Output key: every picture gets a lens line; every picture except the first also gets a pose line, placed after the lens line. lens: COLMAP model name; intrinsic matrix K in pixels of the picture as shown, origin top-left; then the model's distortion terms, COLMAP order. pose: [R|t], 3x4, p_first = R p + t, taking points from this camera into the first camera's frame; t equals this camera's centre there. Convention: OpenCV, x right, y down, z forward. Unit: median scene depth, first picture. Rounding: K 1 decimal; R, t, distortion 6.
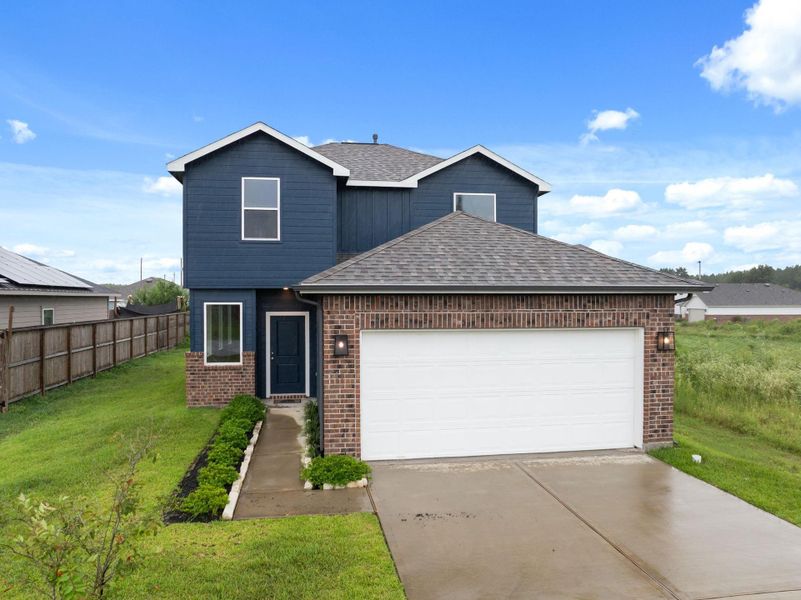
lens RADIAL K [[634.6, 0, 400.5], [0, 634.6, 300.0], [0, 0, 1]] dist [-0.042990, -0.001739]
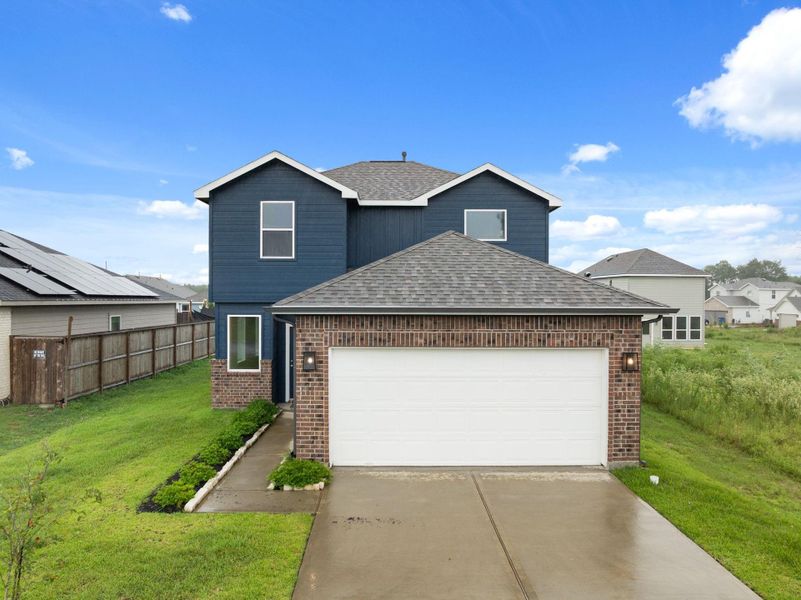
lens RADIAL K [[634.6, 0, 400.5], [0, 634.6, 300.0], [0, 0, 1]] dist [-0.042990, -0.001739]
pose [[0.986766, 0.005187, -0.162066, 0.219476], [-0.004534, 0.999980, 0.004396, -0.036938], [0.162086, -0.003603, 0.986770, -0.060839]]
